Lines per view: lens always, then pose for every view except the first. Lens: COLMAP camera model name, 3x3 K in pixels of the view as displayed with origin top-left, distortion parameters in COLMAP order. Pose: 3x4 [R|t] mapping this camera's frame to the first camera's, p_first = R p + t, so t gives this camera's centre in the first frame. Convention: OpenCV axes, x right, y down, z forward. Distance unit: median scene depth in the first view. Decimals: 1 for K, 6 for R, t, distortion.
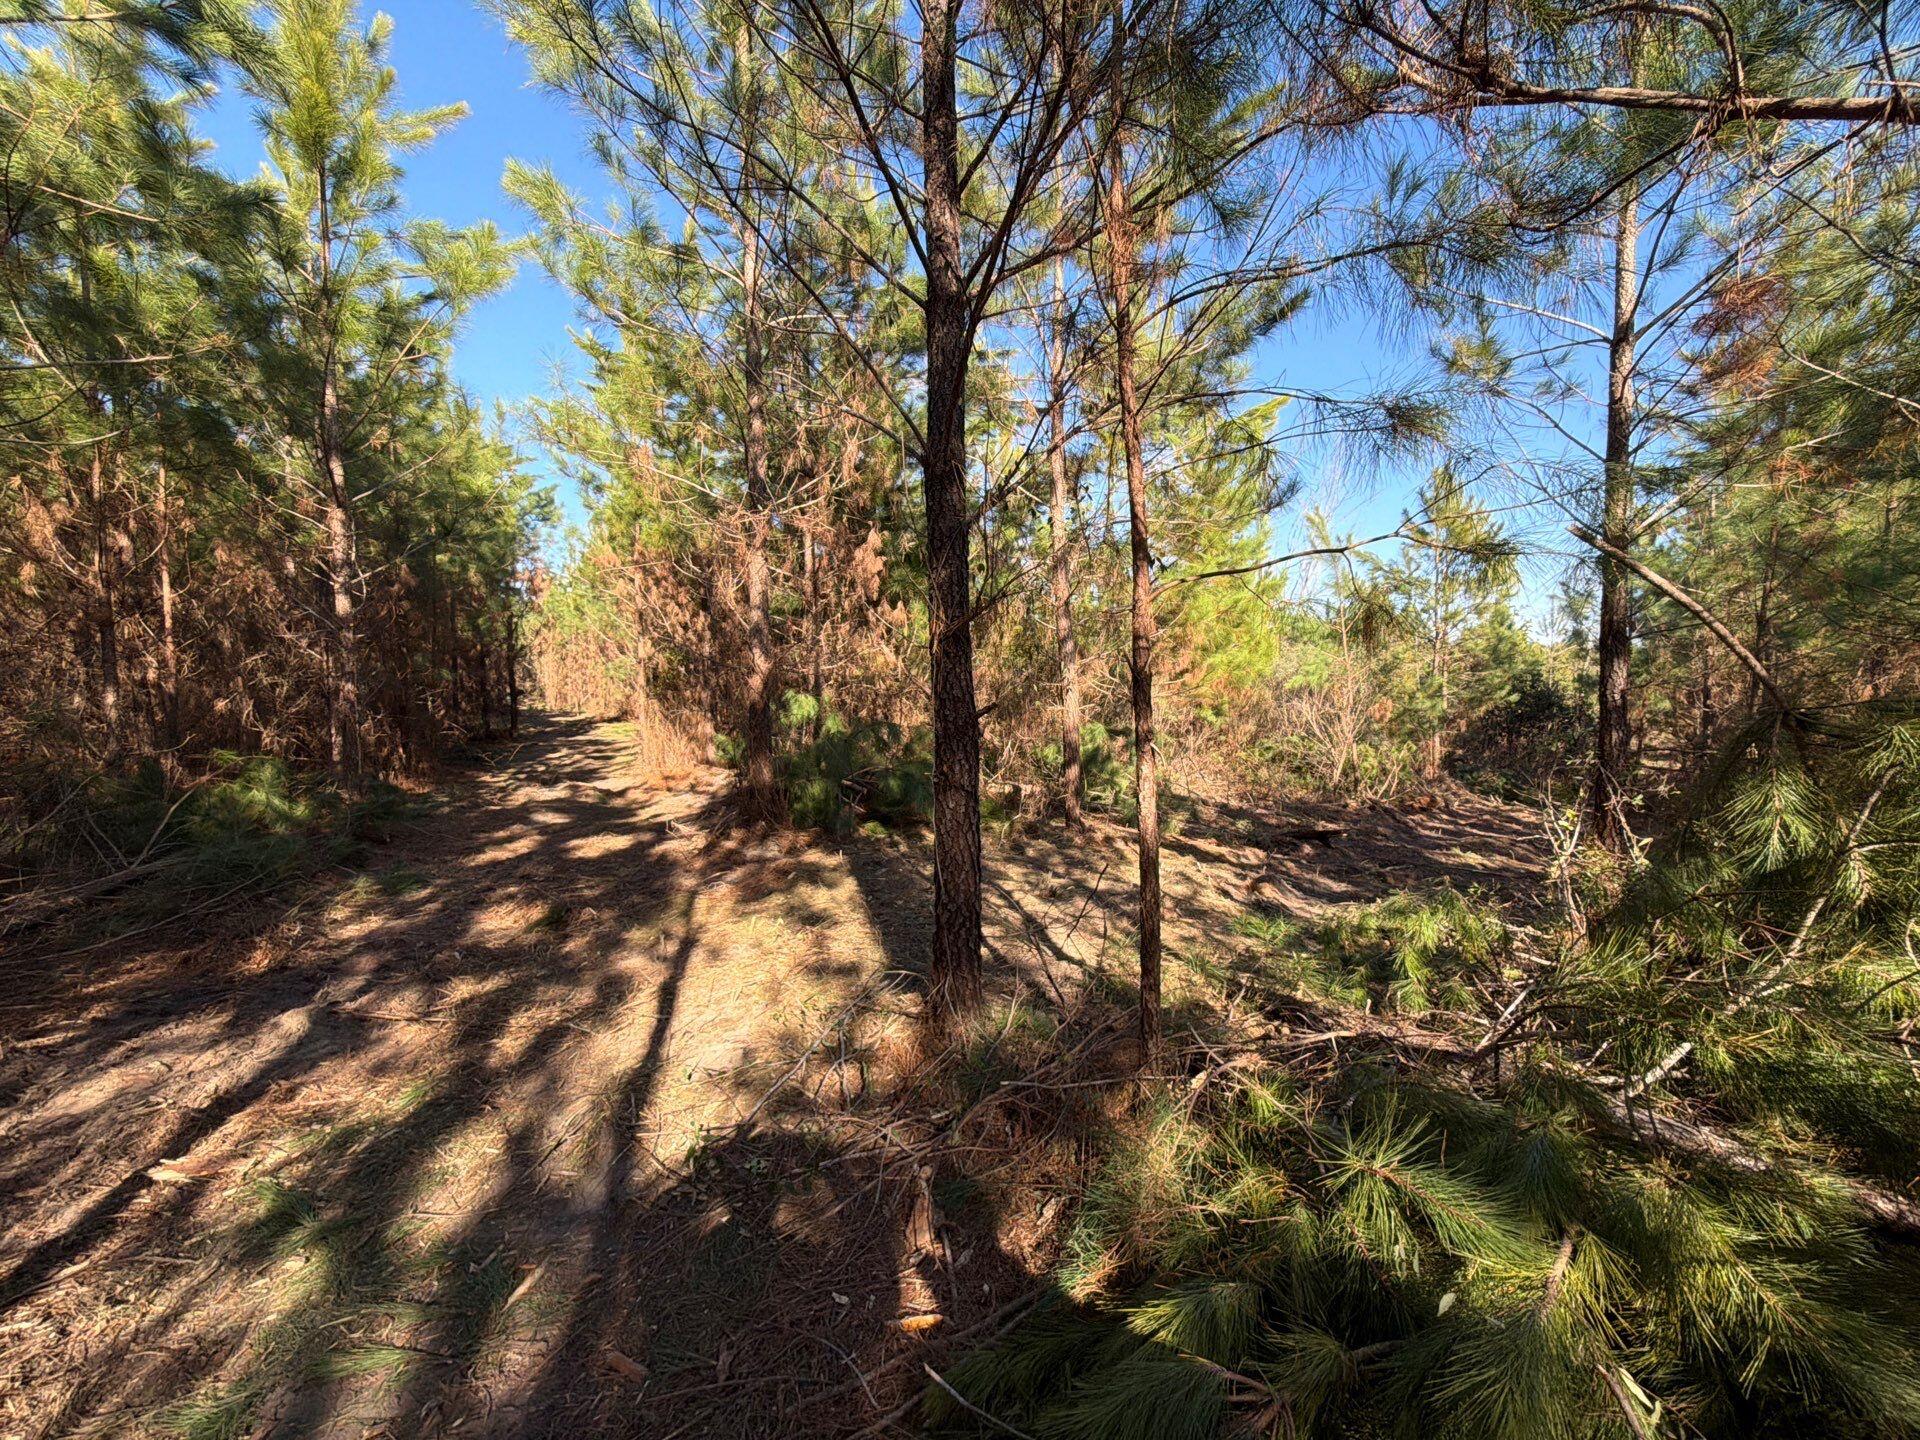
lens RADIAL K [[755.4, 0, 956.6], [0, 755.4, 721.5], [0, 0, 1]] dist [-0.003772, 0.000580]
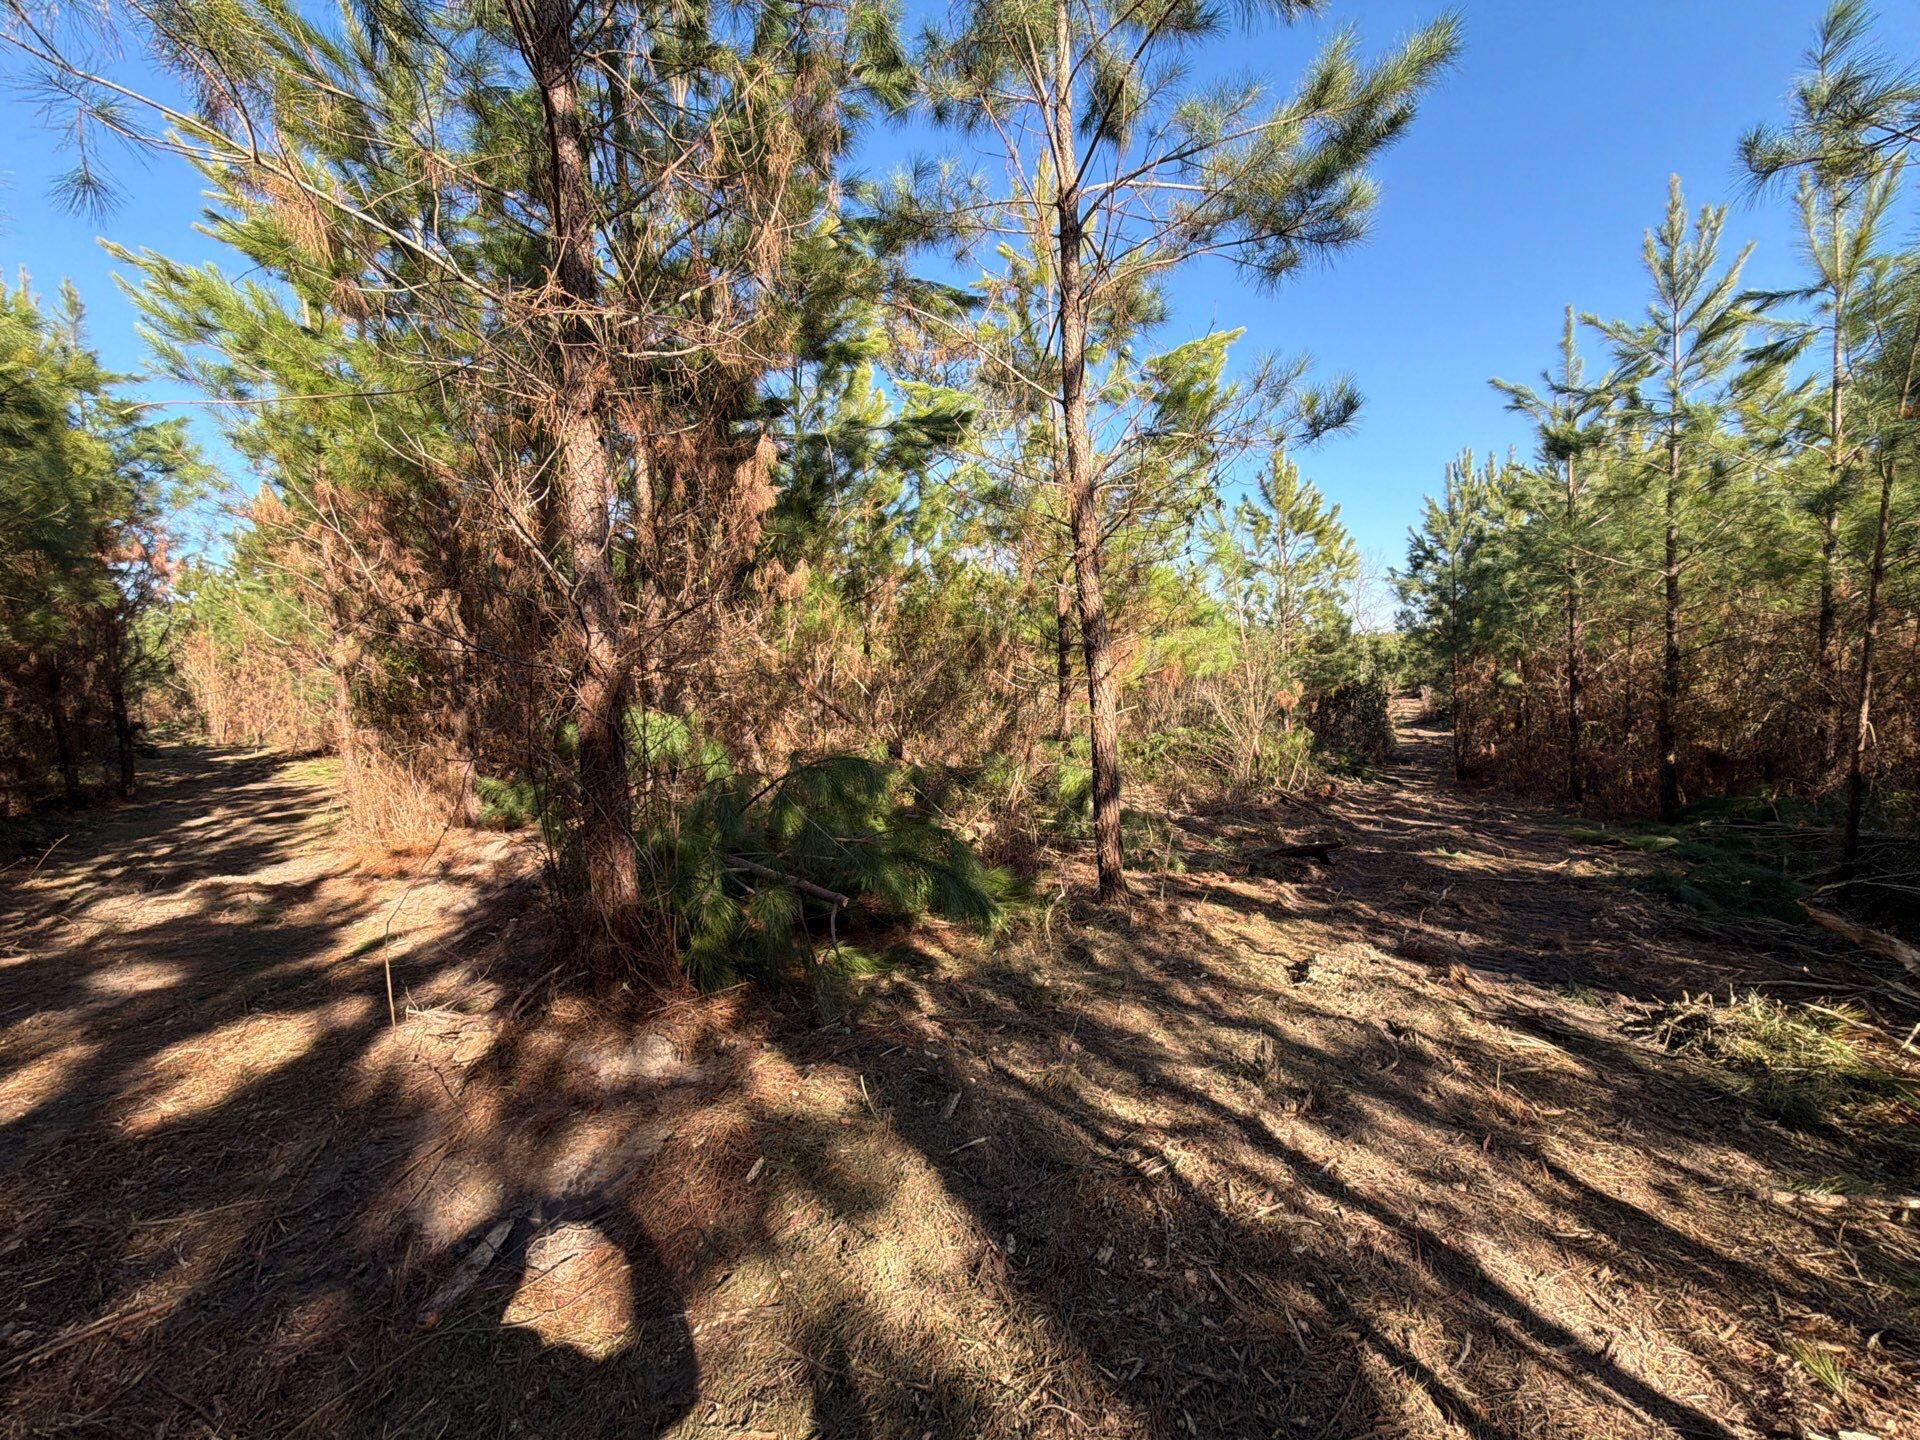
lens RADIAL K [[755.4, 0, 962.4], [0, 755.4, 718.9], [0, 0, 1]] dist [-0.003772, 0.000580]
pose [[0.960699, -0.054807, 0.272127, -0.096244], [0.055450, 0.998447, 0.005334, -0.015364], [-0.271996, 0.009965, 0.962247, 0.267314]]
